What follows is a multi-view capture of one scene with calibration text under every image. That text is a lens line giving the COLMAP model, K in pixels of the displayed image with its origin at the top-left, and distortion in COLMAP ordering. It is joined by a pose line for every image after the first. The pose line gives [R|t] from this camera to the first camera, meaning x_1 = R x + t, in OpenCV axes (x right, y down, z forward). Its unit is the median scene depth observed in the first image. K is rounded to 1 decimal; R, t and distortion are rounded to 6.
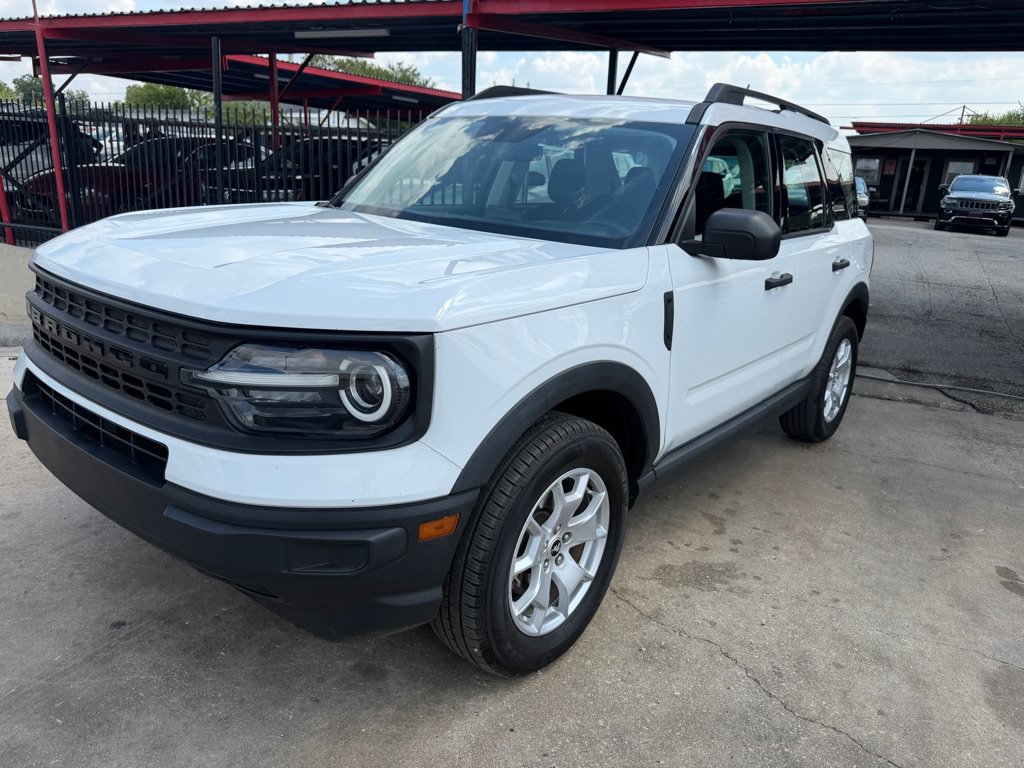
lens RADIAL K [[735.6, 0, 507.8], [0, 735.6, 382.1], [0, 0, 1]] dist [-0.004464, -0.000507]
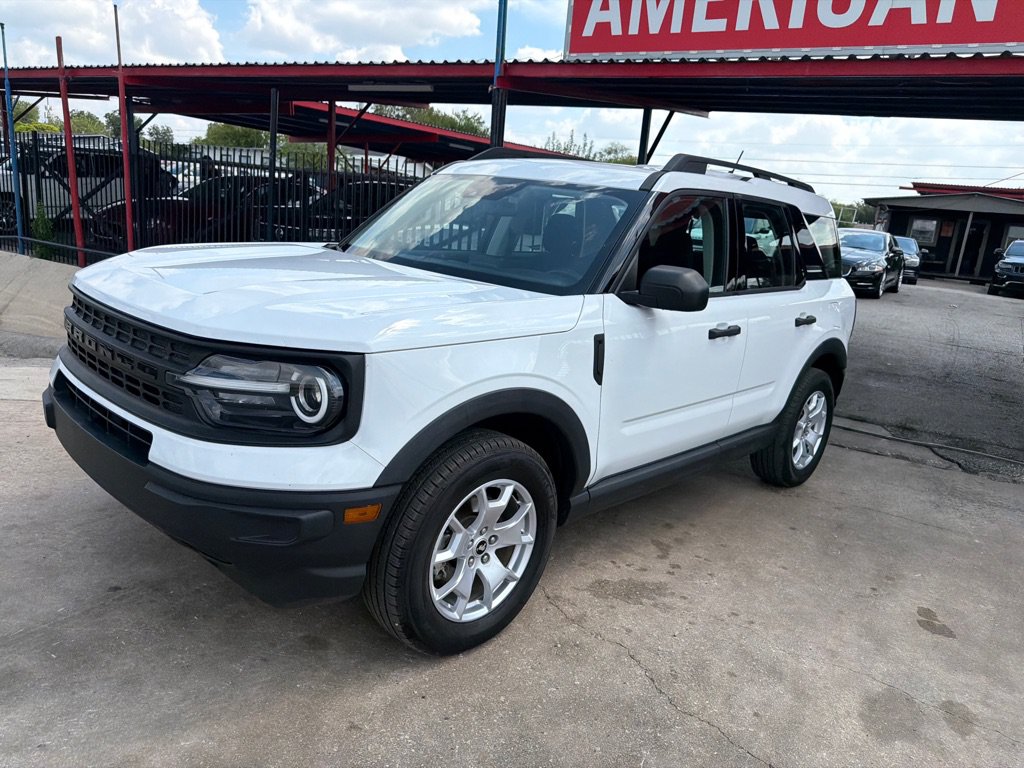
lens RADIAL K [[732.1, 0, 508.2], [0, 732.1, 388.5], [0, 0, 1]] dist [0.006074, -0.008791]
pose [[0.996172, 0.055434, -0.067592, 0.143895], [-0.058645, 0.997196, -0.046495, 0.021761], [0.064826, 0.050281, 0.996629, -0.136006]]
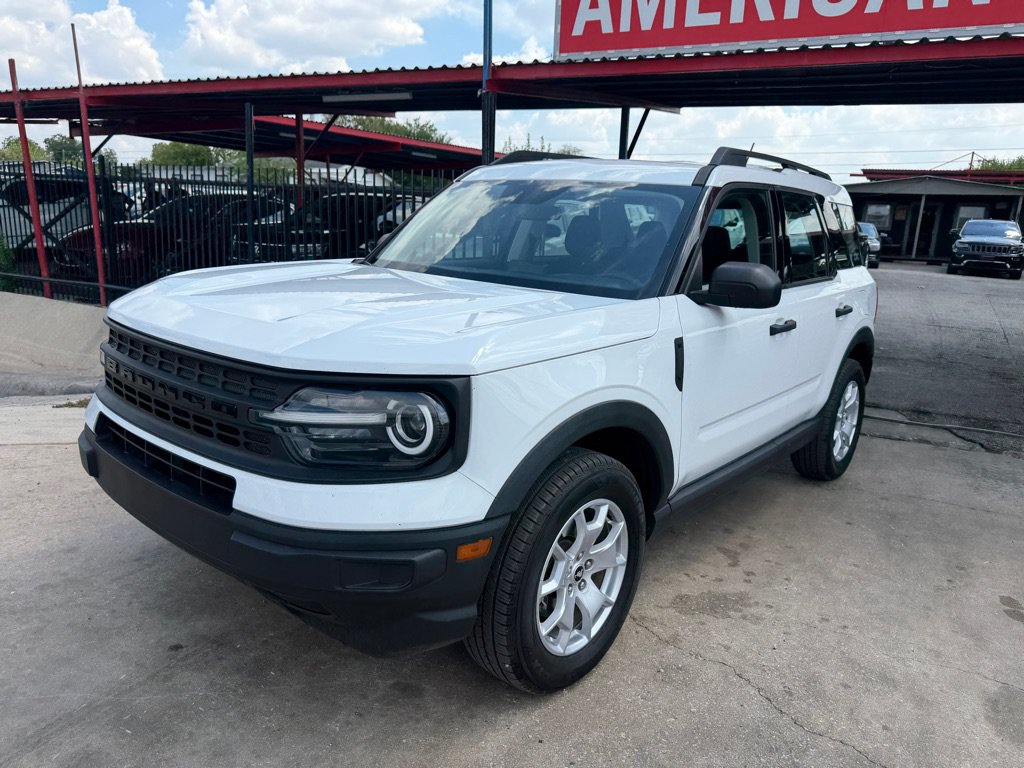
lens RADIAL K [[735.7, 0, 512.0], [0, 735.7, 384.0], [0, 0, 1]] dist [-0.003869, 0.000727]
pose [[0.999821, -0.008352, -0.016959, -0.010478], [0.007305, 0.998118, -0.060887, 0.009735], [0.017436, 0.060752, 0.998001, -0.085877]]
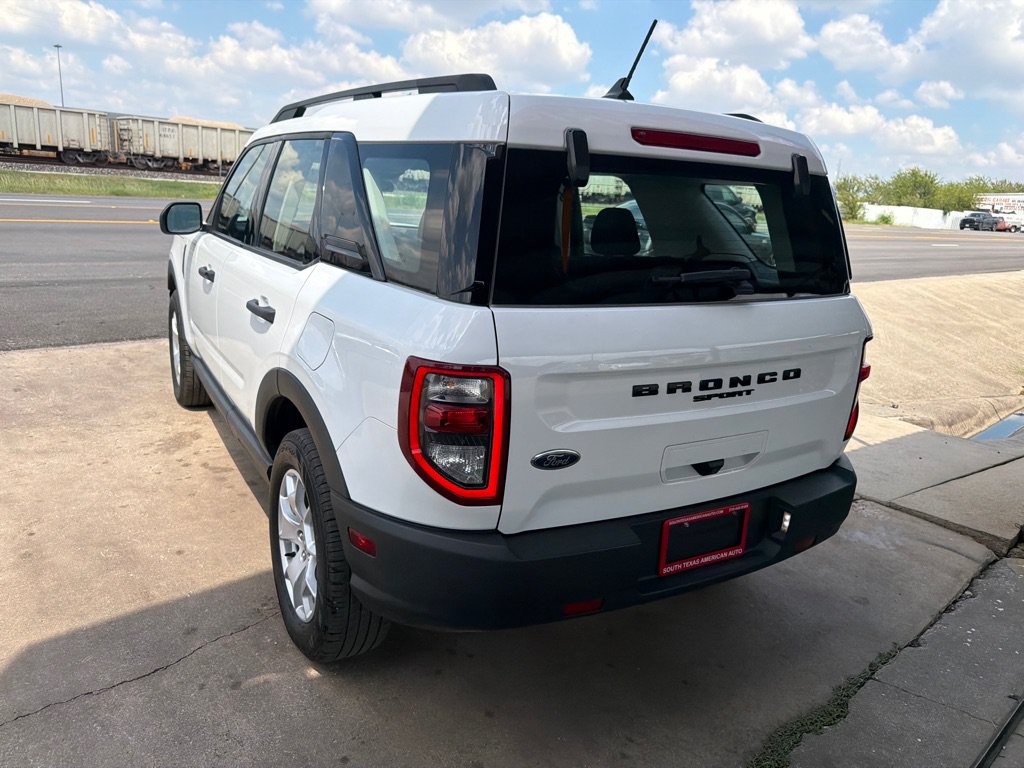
lens RADIAL K [[734.0, 0, 512.3], [0, 734.0, 390.8], [0, 0, 1]] dist [0.002467, -0.004786]
pose [[-0.347864, 0.165596, -0.922805, 1.501801], [-0.352231, 0.889089, 0.292325, -0.556911], [0.868863, 0.426730, -0.250954, 2.075436]]
